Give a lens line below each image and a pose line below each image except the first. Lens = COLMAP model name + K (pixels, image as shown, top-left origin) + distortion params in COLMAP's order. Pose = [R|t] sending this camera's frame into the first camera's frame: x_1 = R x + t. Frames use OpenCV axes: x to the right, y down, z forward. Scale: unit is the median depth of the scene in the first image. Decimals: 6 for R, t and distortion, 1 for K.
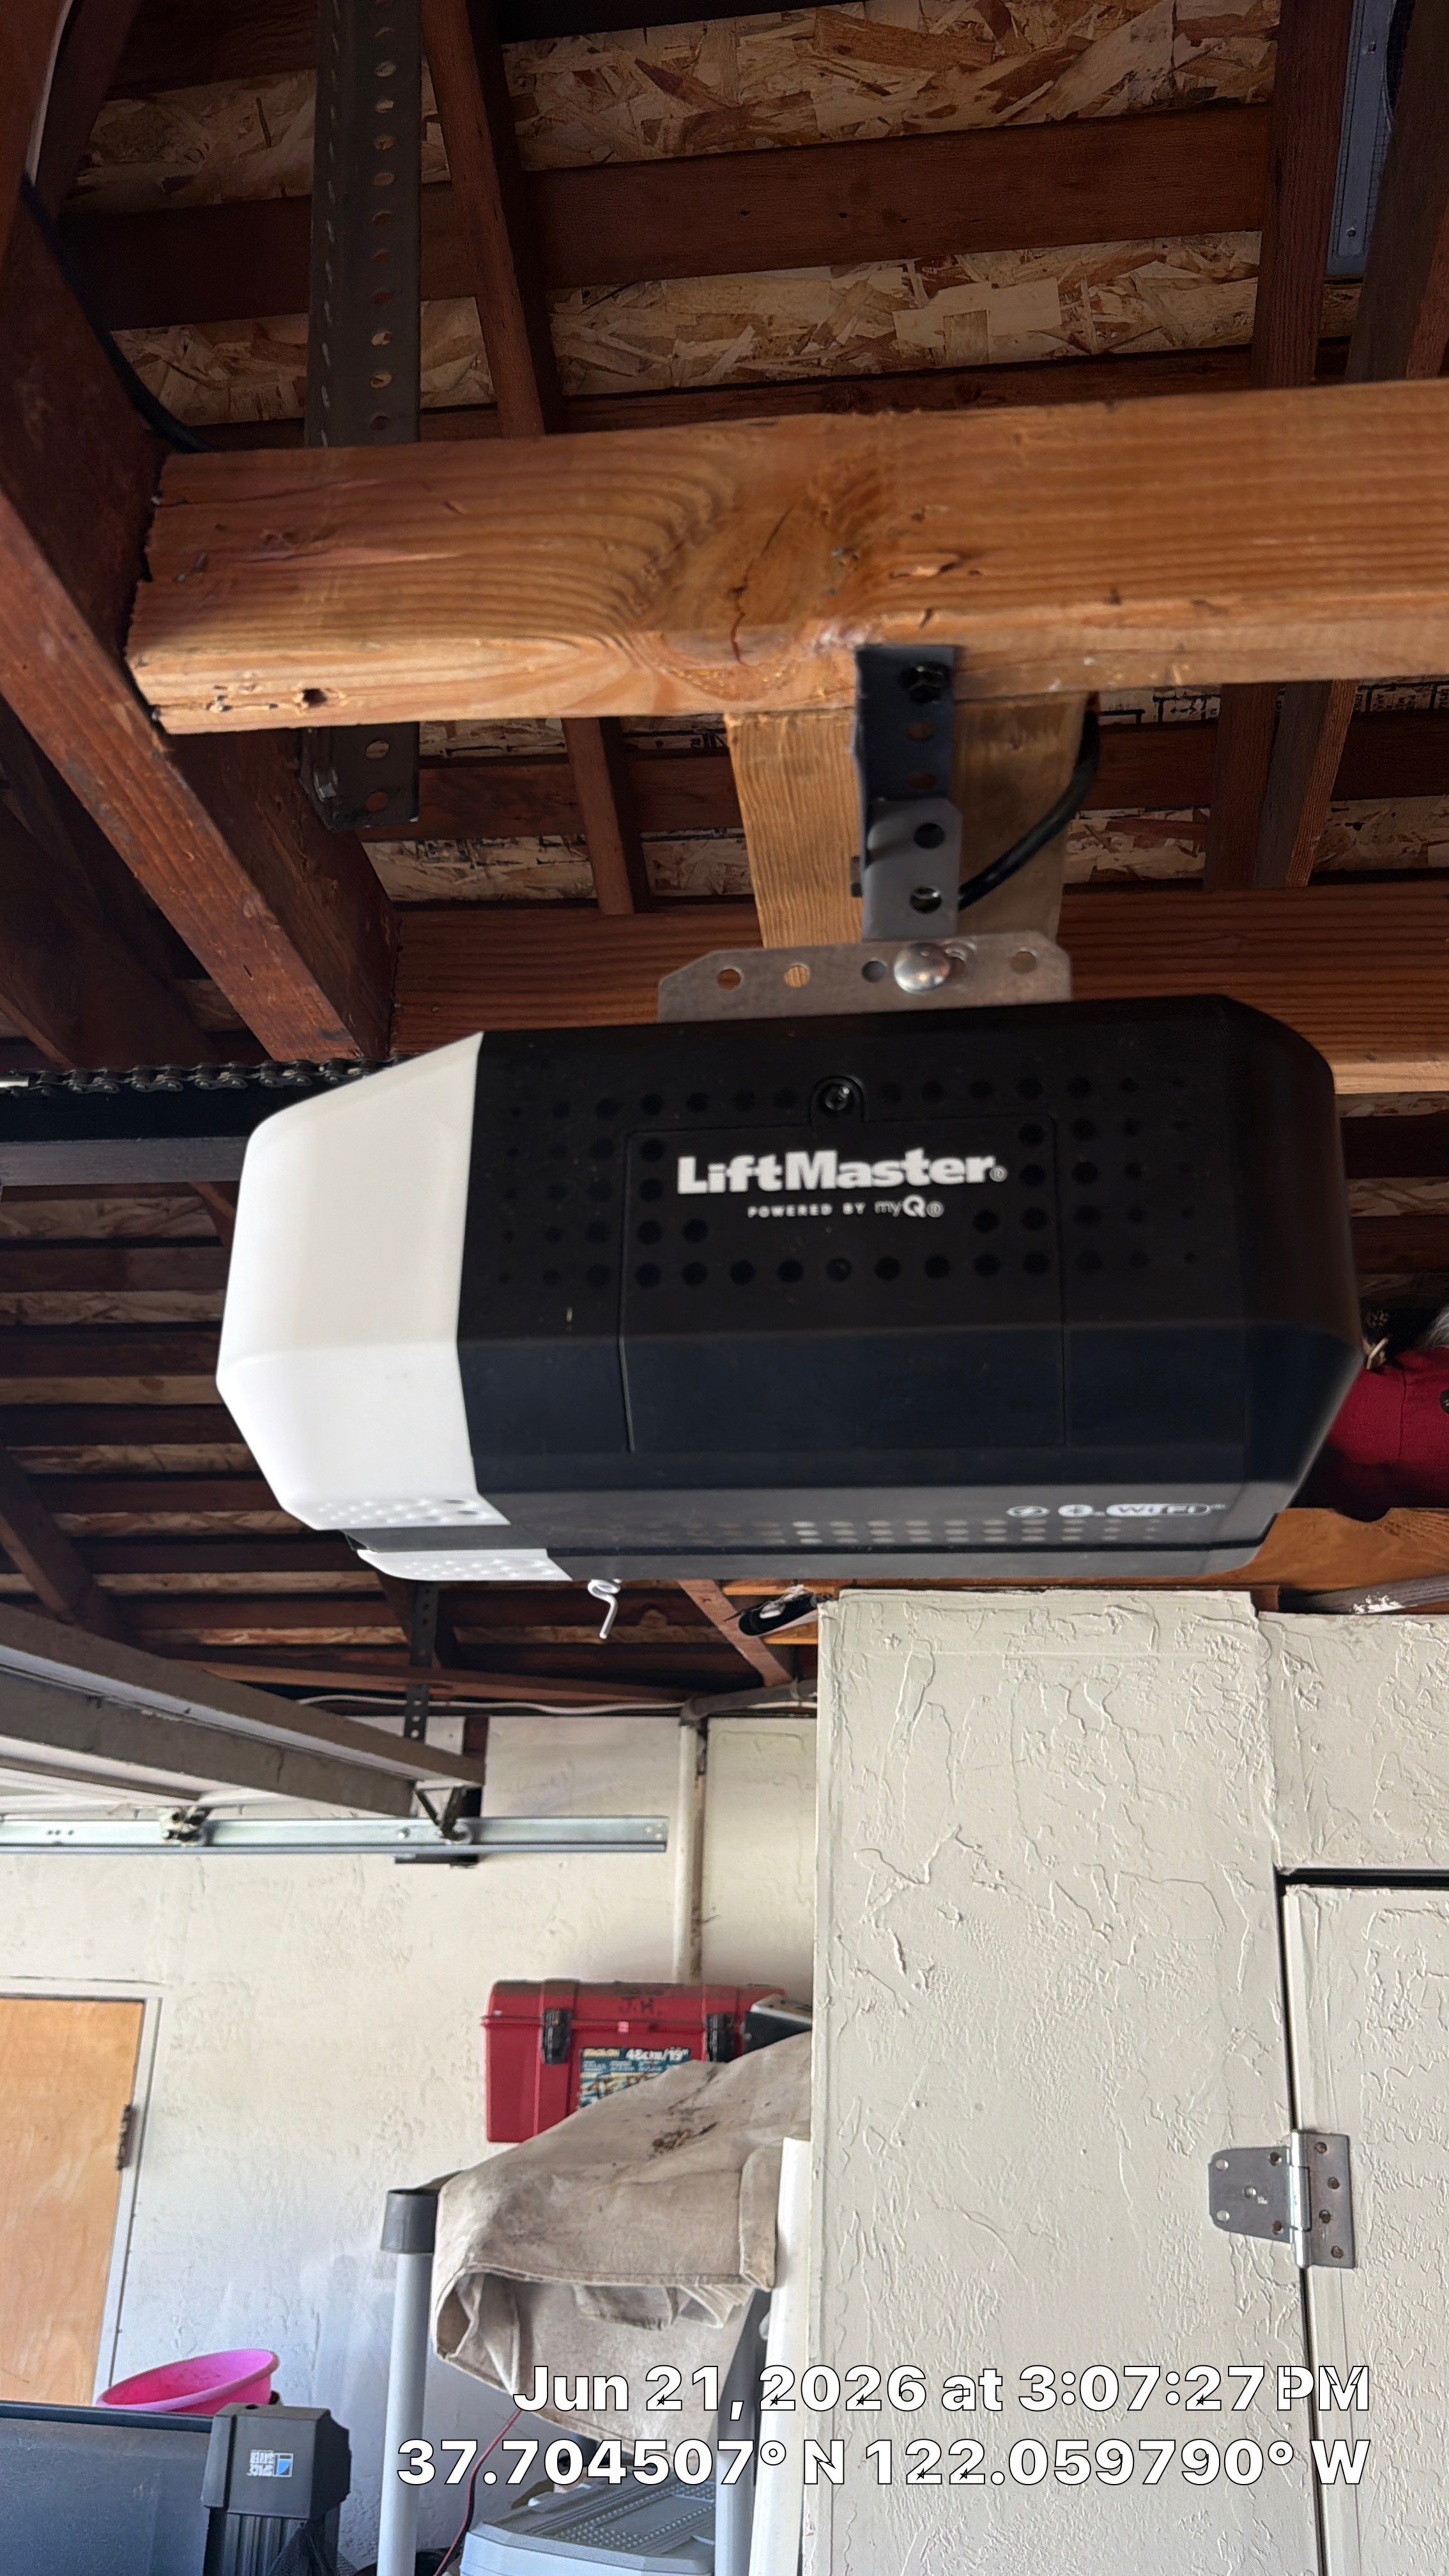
lens RADIAL K [[1799.0, 0, 725.5], [0, 1799.0, 1301.8], [0, 0, 1]] dist [-0.010006, -0.000208]
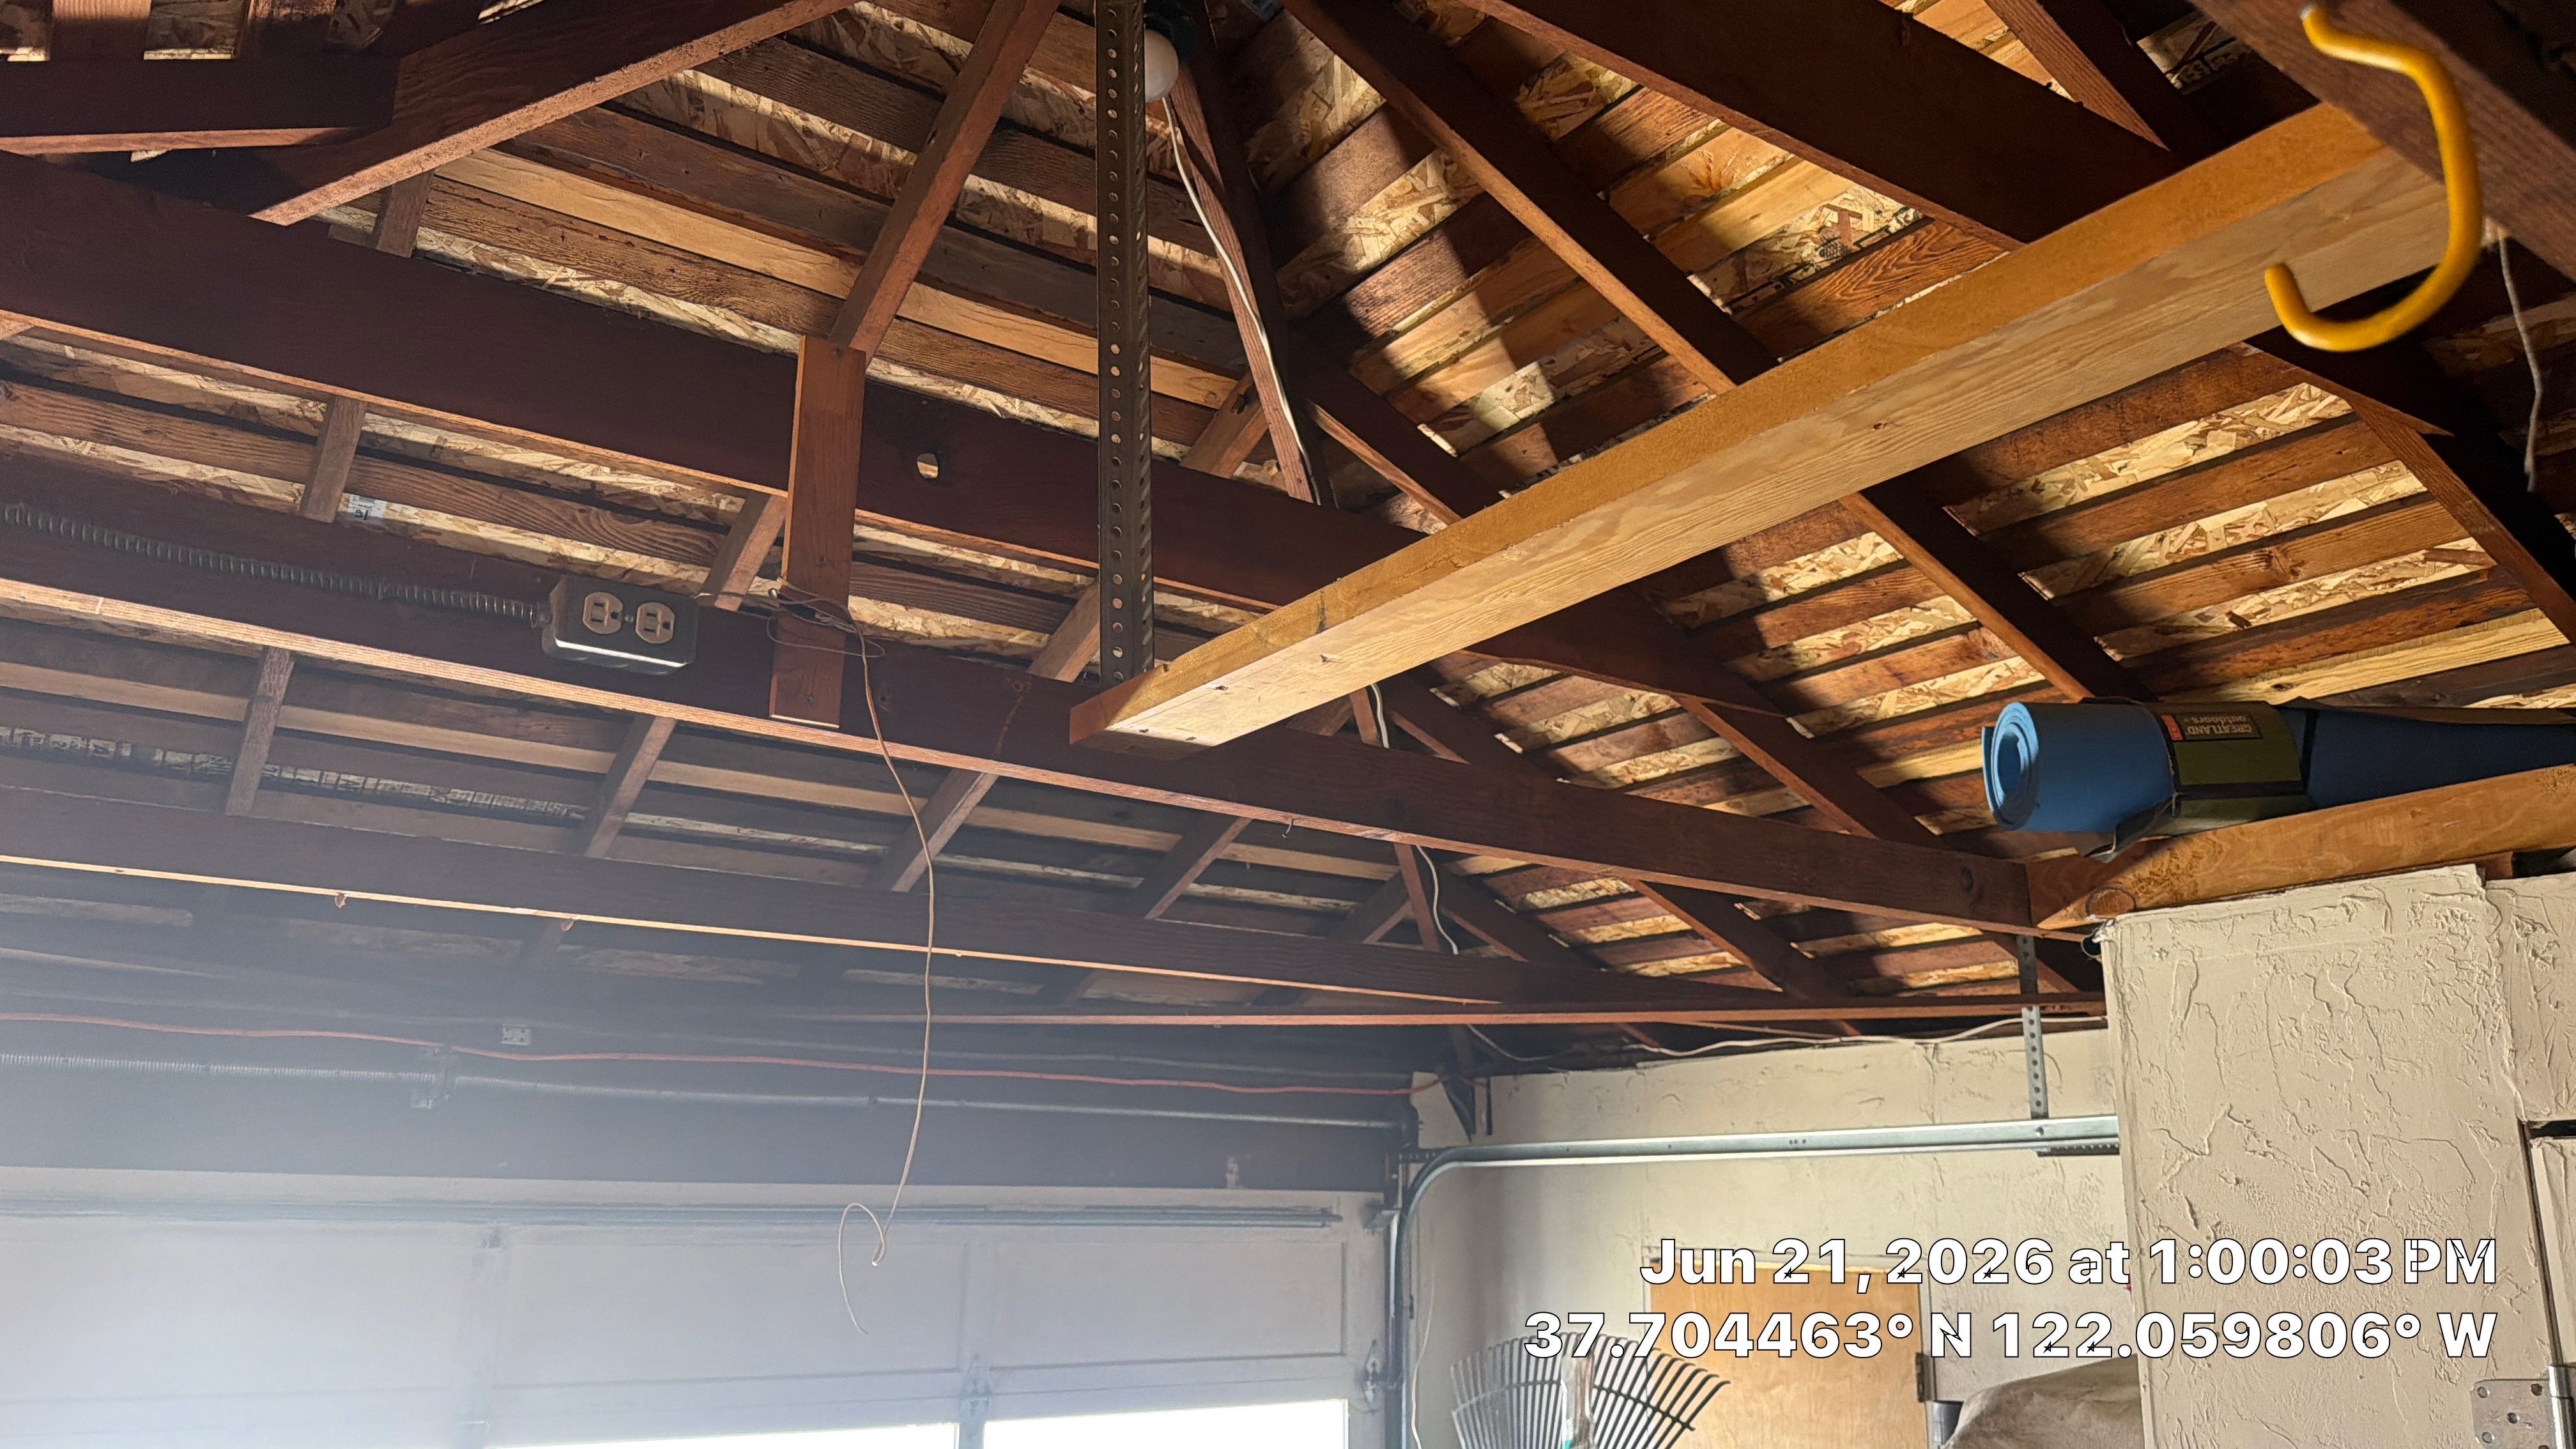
lens RADIAL K [[1799.0, 0, 1289.8], [0, 1799.0, 723.4], [0, 0, 1]] dist [-0.010006, -0.000208]
pose [[0.654637, -0.225198, -0.721621, 0.614758], [0.266653, 0.962026, -0.058321, -0.039626], [0.707352, -0.154243, 0.689827, -0.190033]]
